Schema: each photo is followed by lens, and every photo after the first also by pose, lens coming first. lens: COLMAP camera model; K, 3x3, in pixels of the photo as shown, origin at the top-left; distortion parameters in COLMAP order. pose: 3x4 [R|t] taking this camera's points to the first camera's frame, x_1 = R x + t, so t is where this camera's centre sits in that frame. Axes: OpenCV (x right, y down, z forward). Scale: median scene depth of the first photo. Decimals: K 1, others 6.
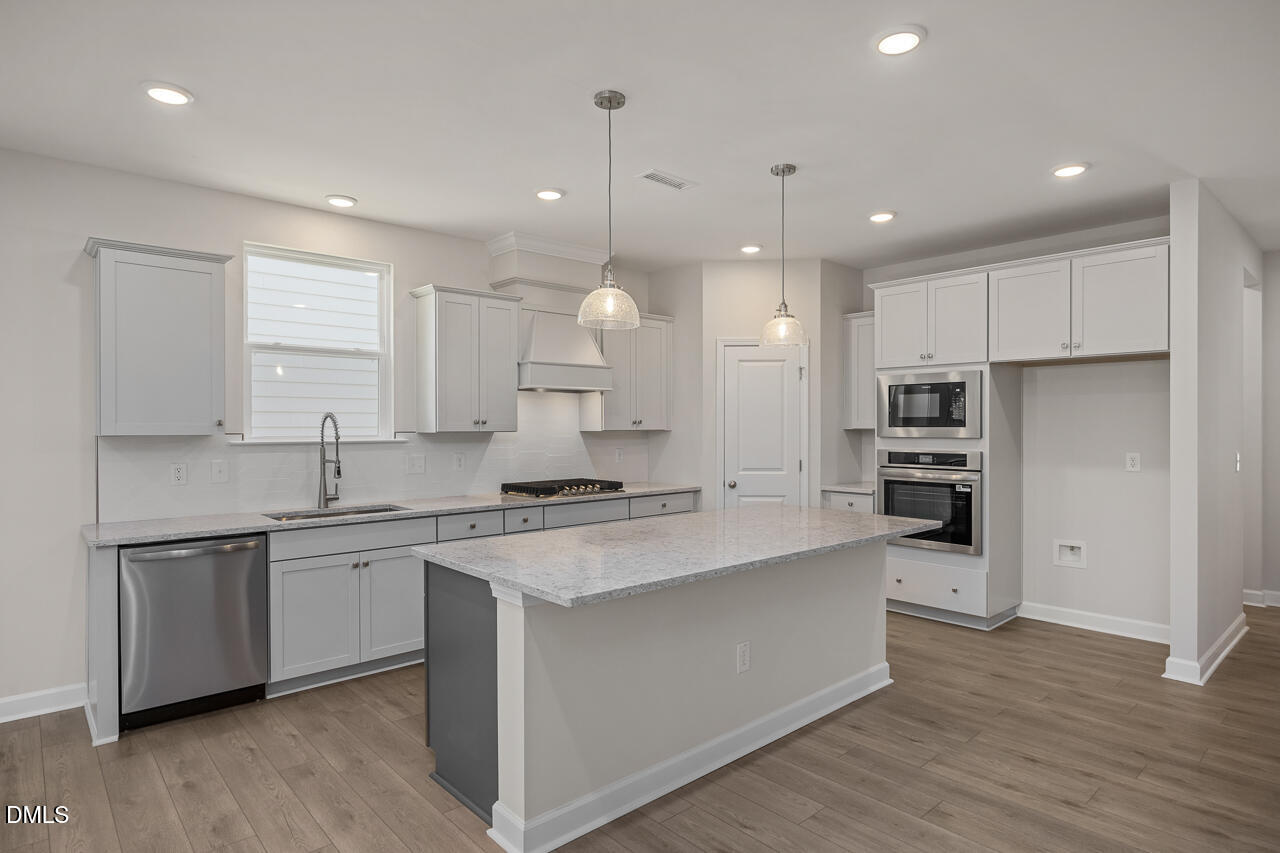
lens RADIAL K [[703.8, 0, 640.0], [0, 703.8, 426.5], [0, 0, 1]] dist [0.013814, 0.000443]
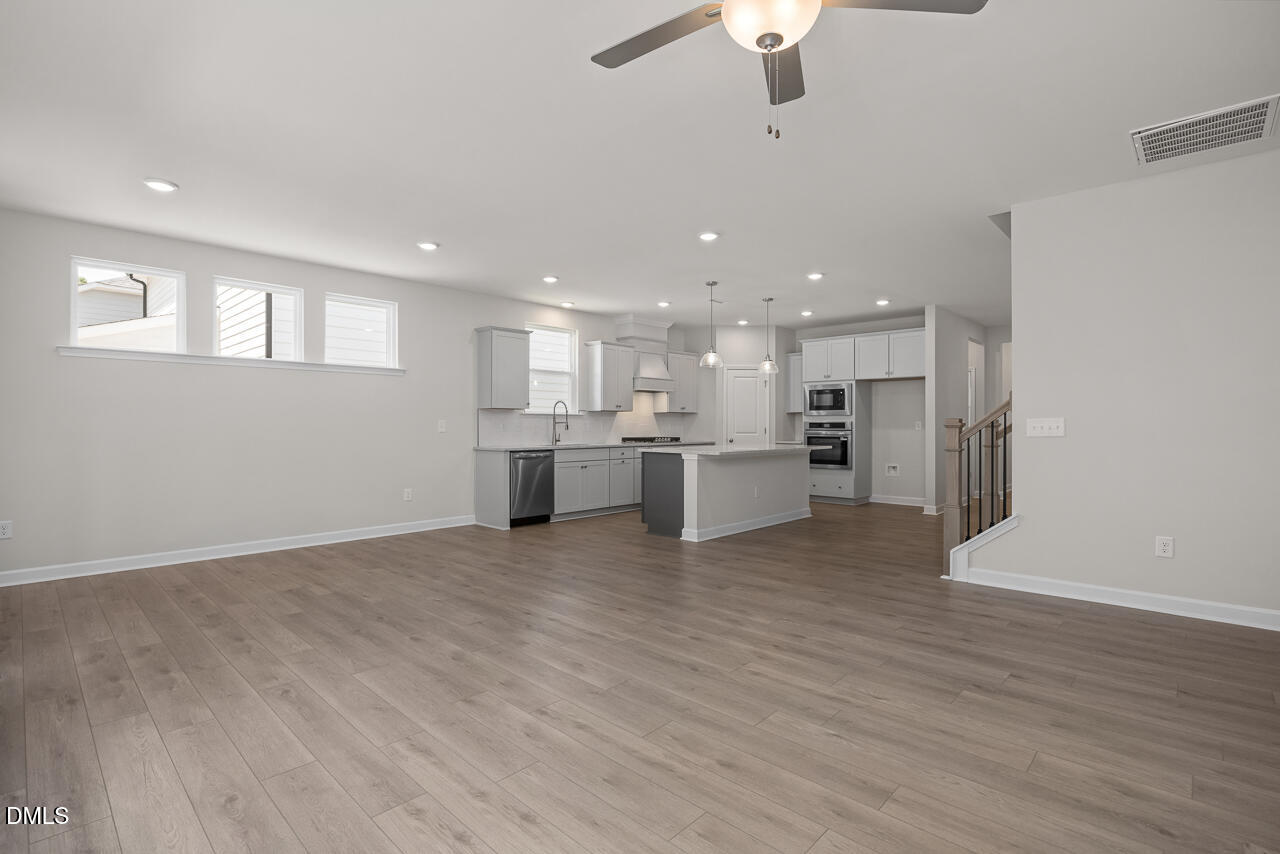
lens RADIAL K [[606.0, 0, 640.0], [0, 606.0, 427.0], [0, 0, 1]] dist [-0.001541, -0.000105]
pose [[0.996958, 0.002356, 0.077900, -0.292286], [-0.002374, 0.999997, 0.000136, 0.052939], [-0.077899, -0.000321, 0.996961, -0.762172]]
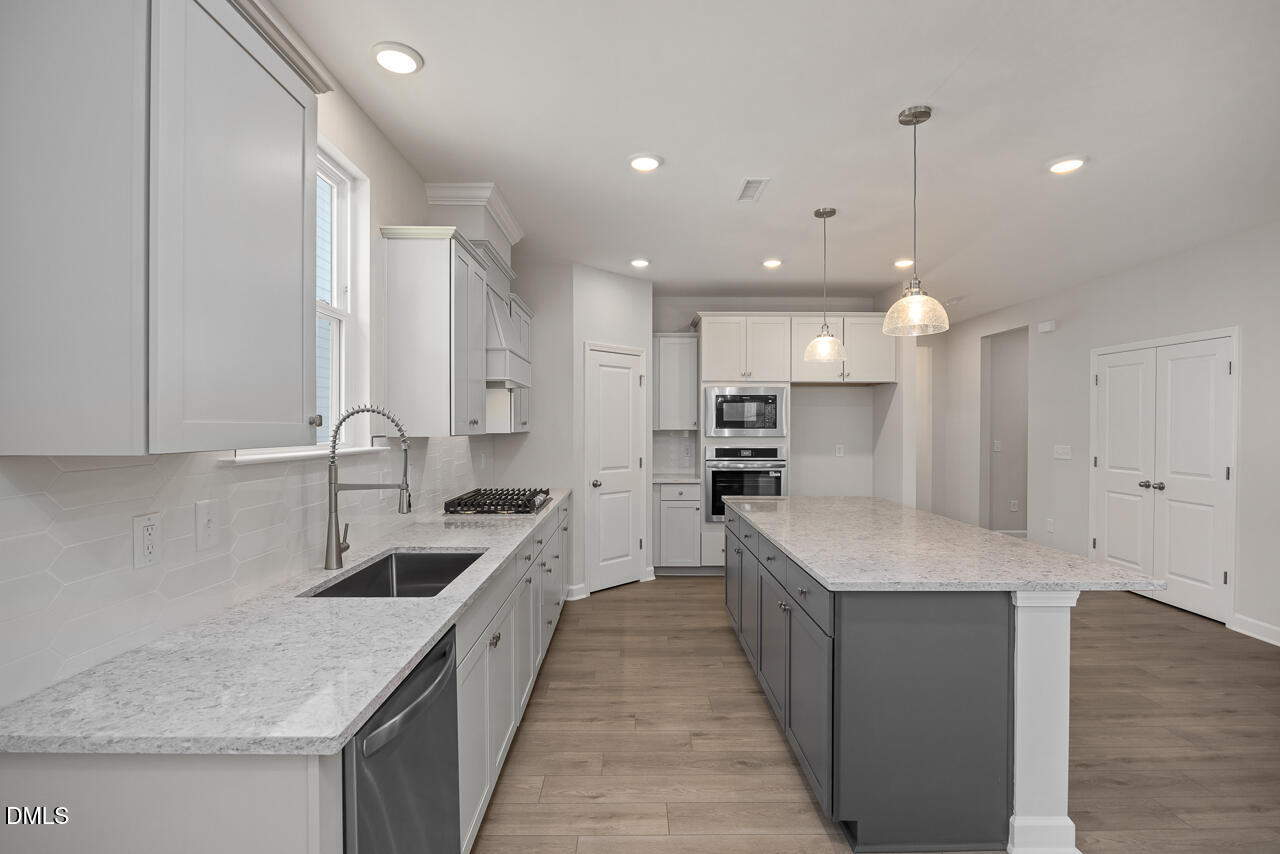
lens RADIAL K [[607.7, 0, 640.0], [0, 607.7, 427.0], [0, 0, 1]] dist [0.025315, 0.000108]
pose [[0.663218, 0.000537, 0.748426, -0.579879], [0.000217, 1.000000, -0.000910, -0.000917], [-0.748427, 0.000766, 0.663217, 0.413881]]
